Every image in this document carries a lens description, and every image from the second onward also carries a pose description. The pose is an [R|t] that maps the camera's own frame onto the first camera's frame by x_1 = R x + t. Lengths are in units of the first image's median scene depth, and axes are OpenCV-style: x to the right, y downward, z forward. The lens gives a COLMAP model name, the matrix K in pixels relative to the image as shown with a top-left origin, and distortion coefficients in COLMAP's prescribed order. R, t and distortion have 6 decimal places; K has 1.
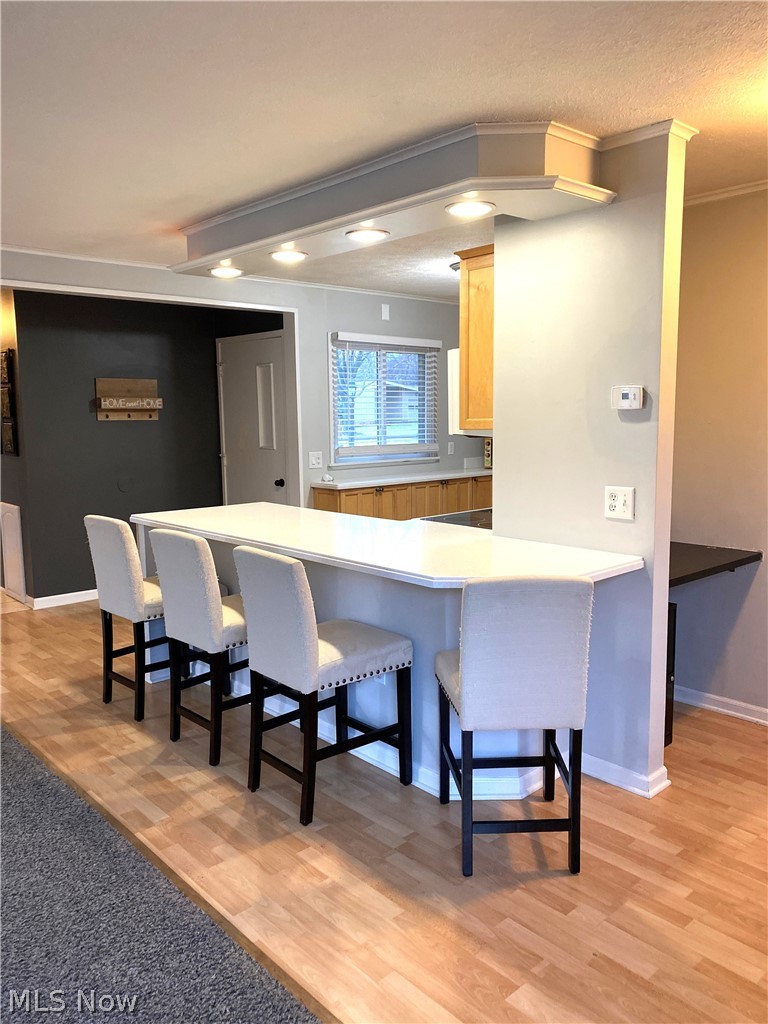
lens RADIAL K [[782.6, 0, 387.0], [0, 782.6, 510.0], [0, 0, 1]] dist [0.066970, -0.142286]
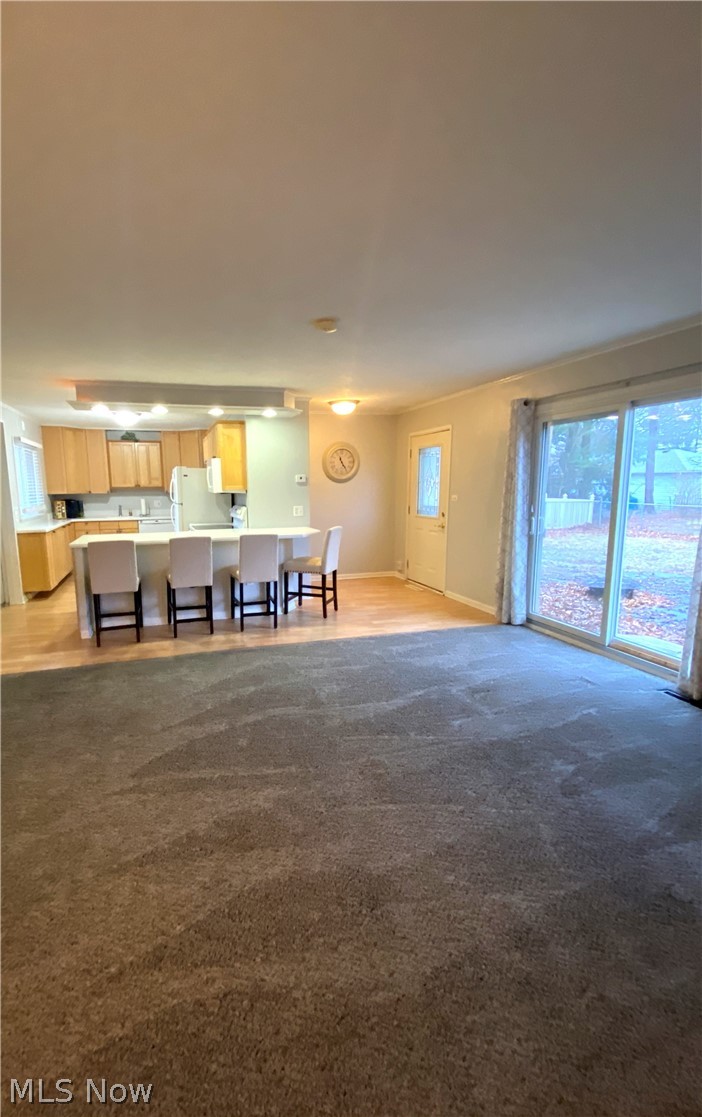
lens RADIAL K [[474.0, 0, 282.8], [0, 474.0, 559.9], [0, 0, 1]] dist [0.024544, -0.000039]
pose [[0.467691, -0.138923, 0.872906, -1.446472], [0.121498, 0.988301, 0.092191, 0.001054], [-0.875502, 0.062940, 0.479099, 0.135053]]
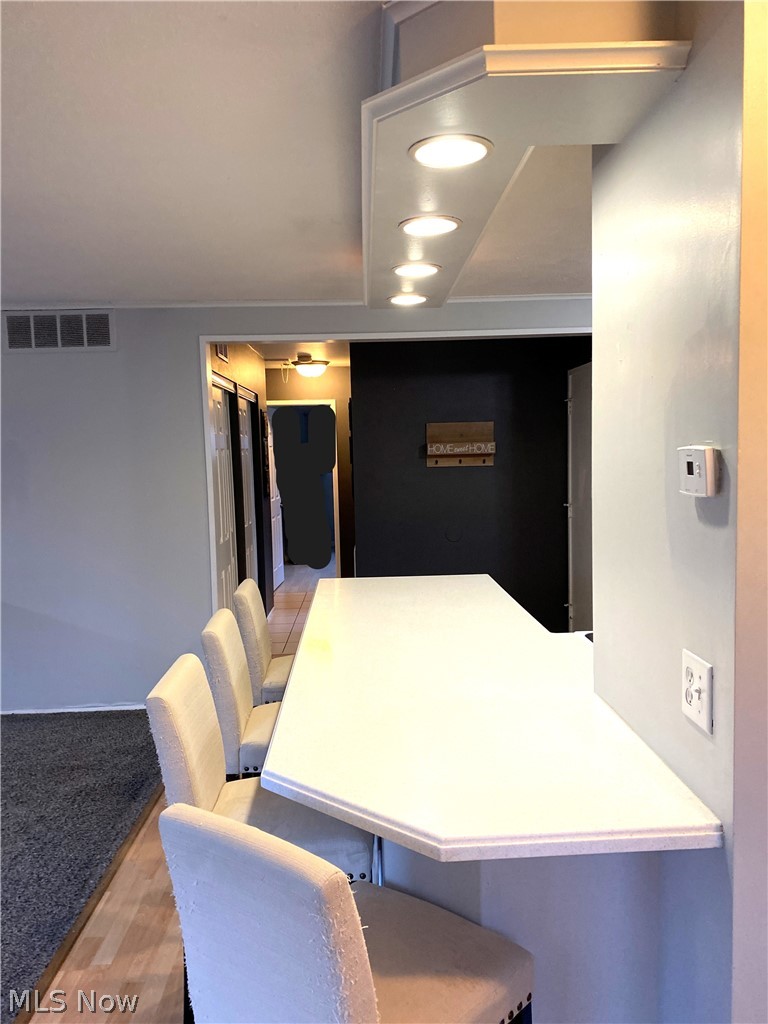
lens RADIAL K [[781.1, 0, 385.3], [0, 781.1, 515.4], [0, 0, 1]] dist [0.017636, 0.002263]
pose [[0.758548, 0.046481, -0.649958, 0.450264], [-0.064251, 0.997927, -0.003619, -0.099075], [0.648442, 0.044506, 0.759962, 0.509864]]
